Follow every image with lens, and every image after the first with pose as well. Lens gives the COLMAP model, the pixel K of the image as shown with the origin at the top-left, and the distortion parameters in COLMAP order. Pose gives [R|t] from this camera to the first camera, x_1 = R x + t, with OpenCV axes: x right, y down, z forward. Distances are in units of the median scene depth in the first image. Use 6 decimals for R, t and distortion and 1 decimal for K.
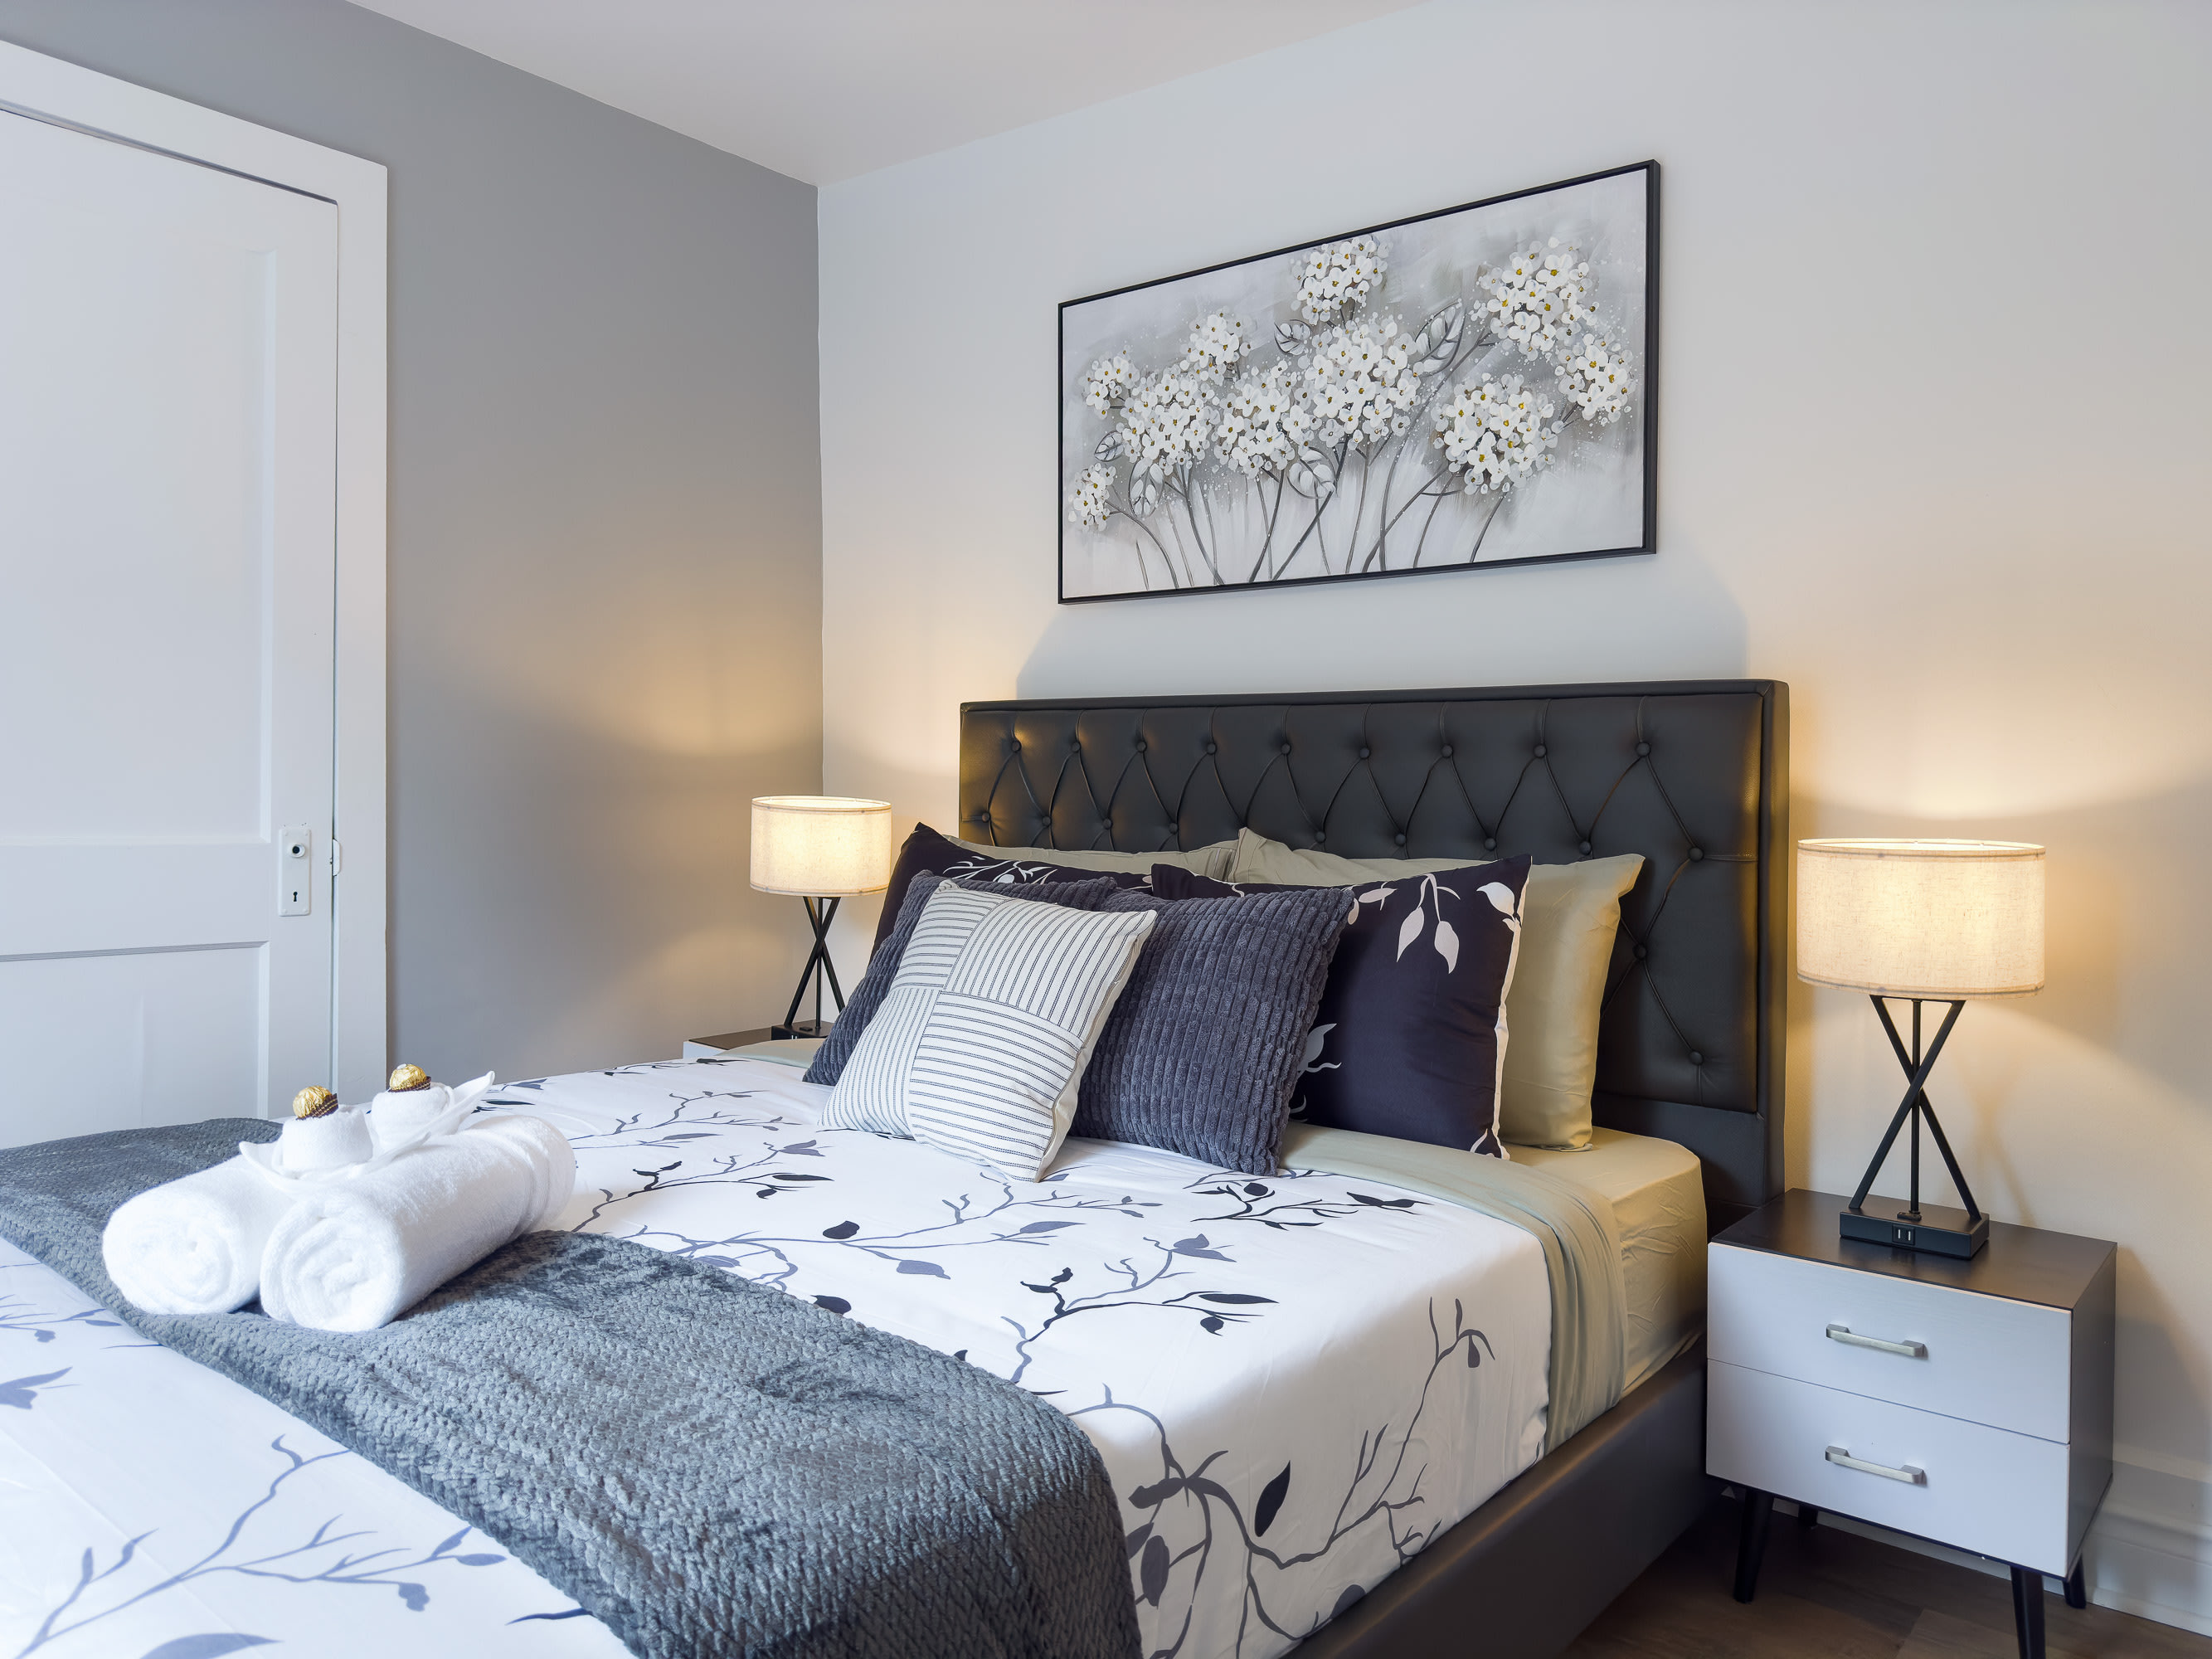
lens RADIAL K [[1570.9, 0, 1146.0], [0, 1570.9, 820.3], [0, 0, 1]] dist [0.107748, -0.152668]
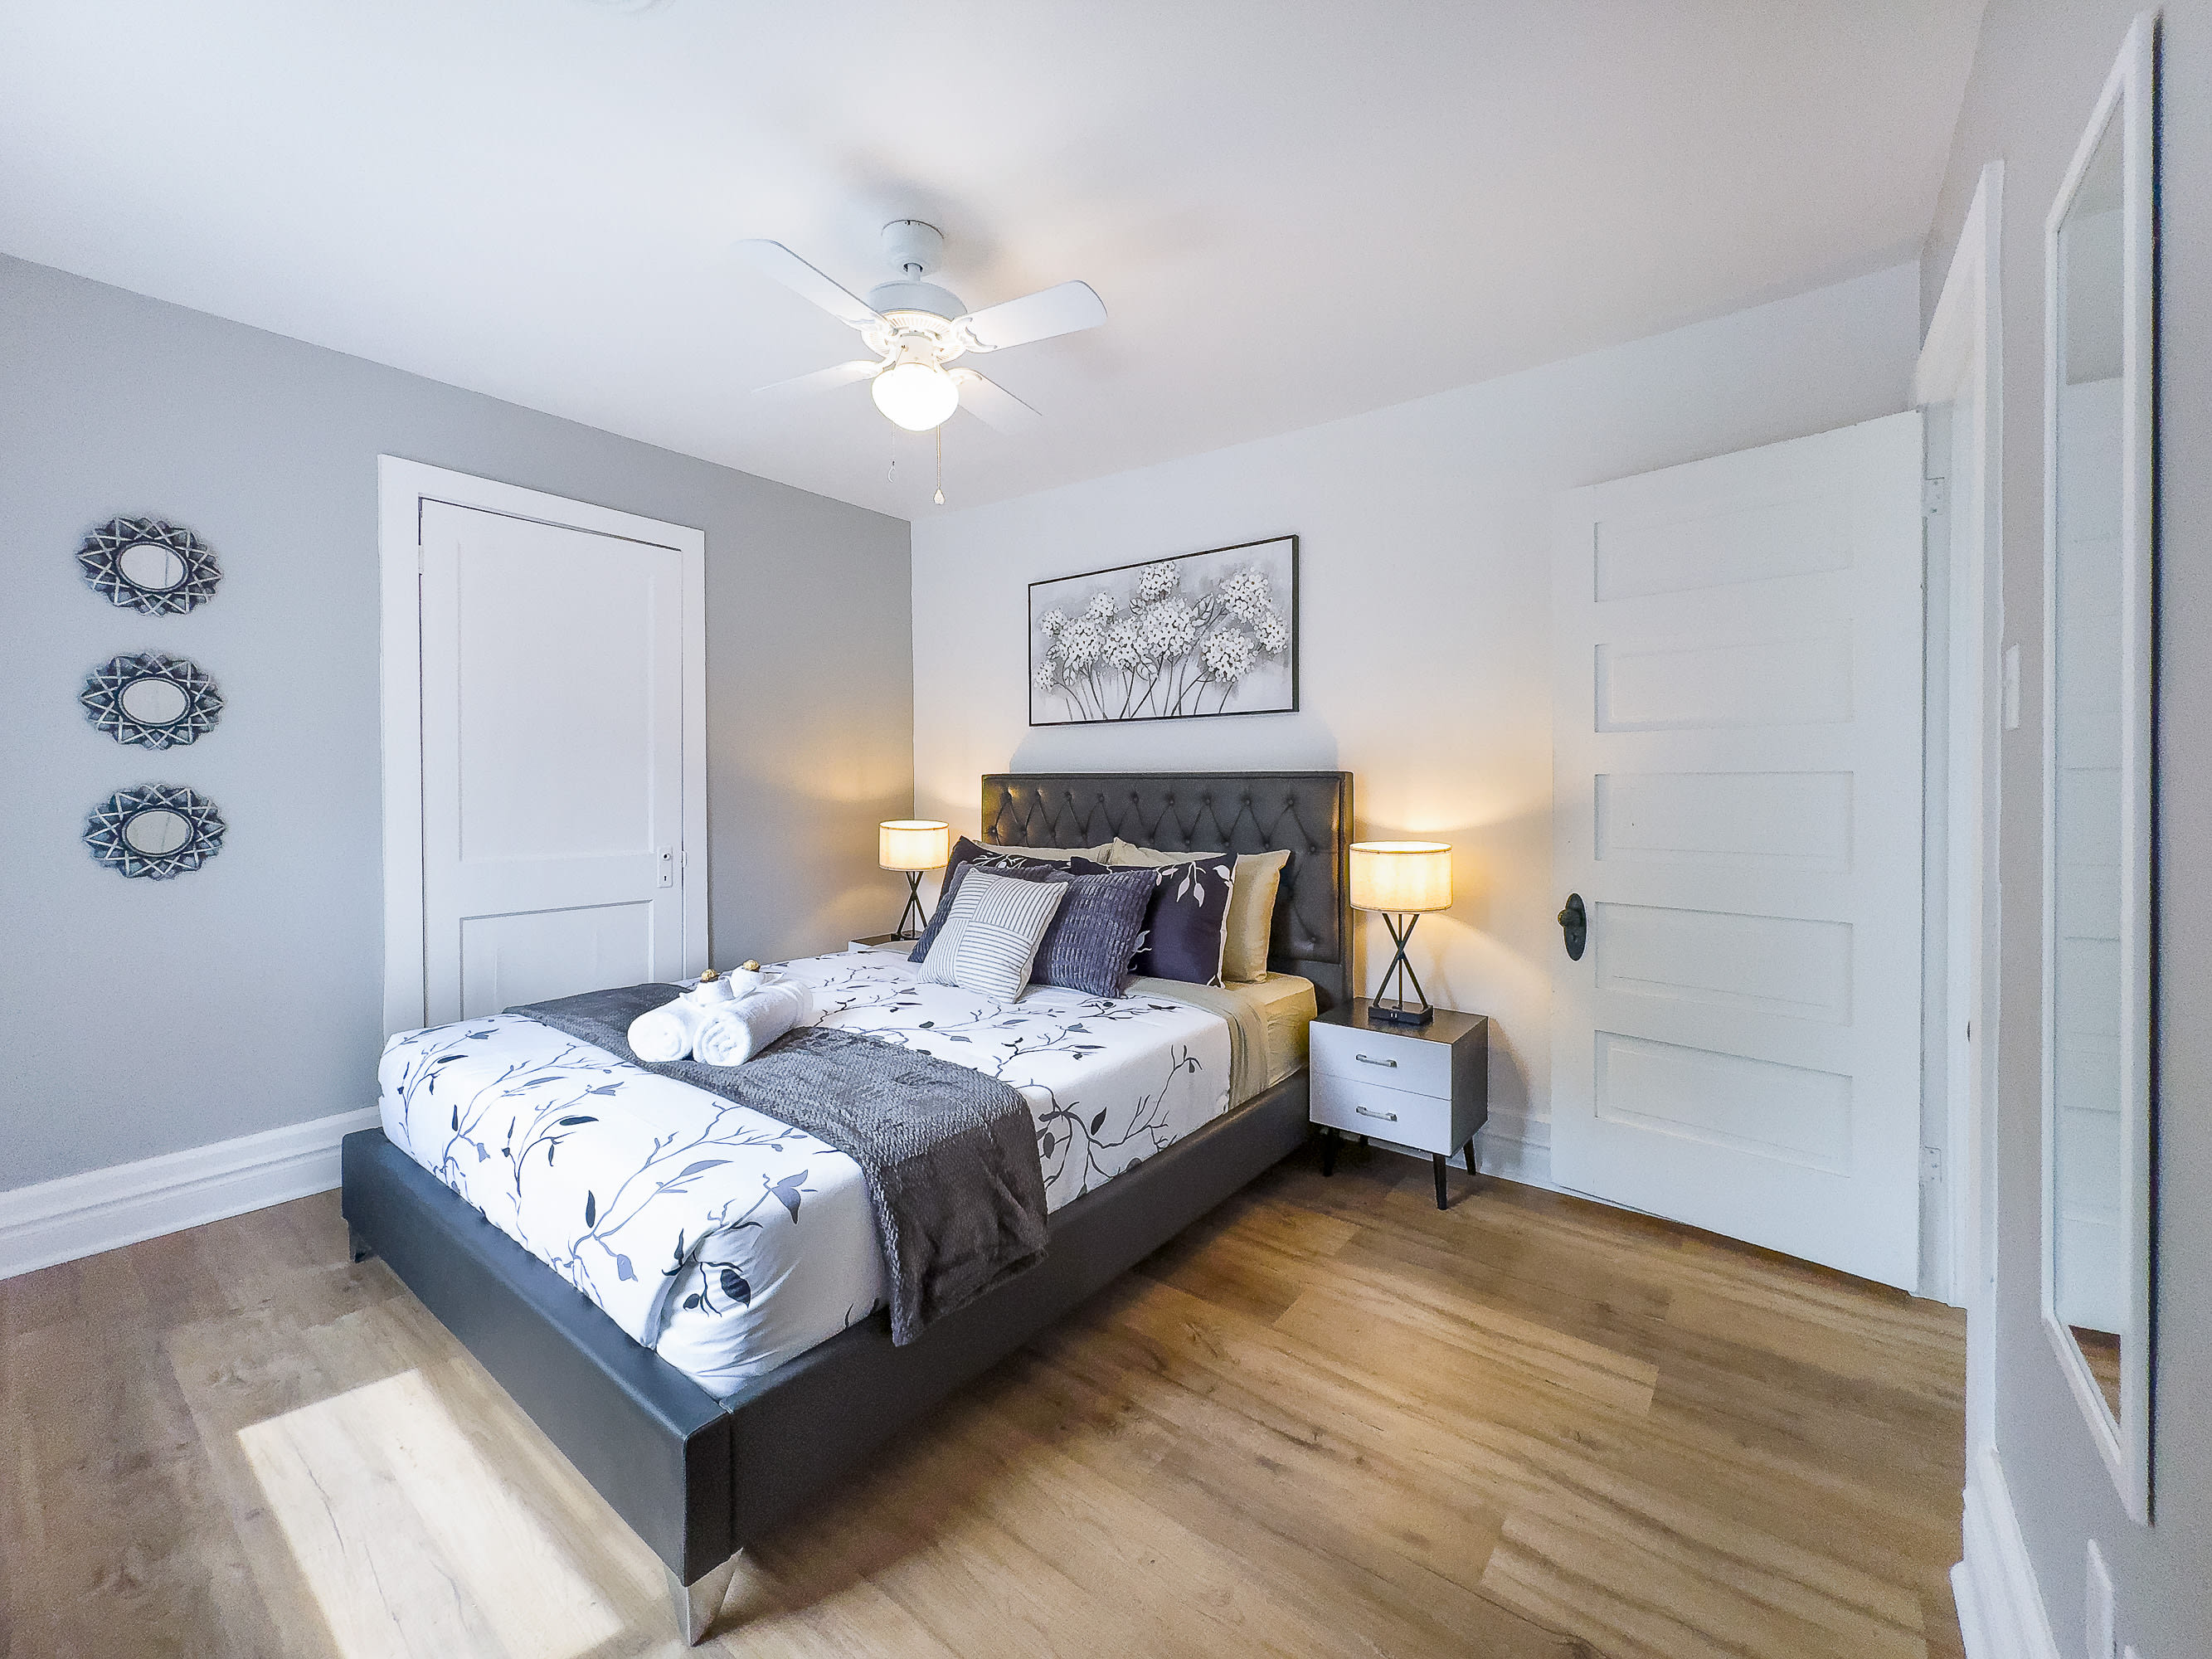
lens RADIAL K [[870.0, 0, 1160.3], [0, 870.0, 801.5], [0, 0, 1]] dist [-0.000023, -0.000227]
pose [[0.997120, -0.010234, 0.075142, 0.039116], [0.010774, 0.999919, -0.006780, -0.039626], [-0.075067, 0.007570, 0.997150, -0.204977]]
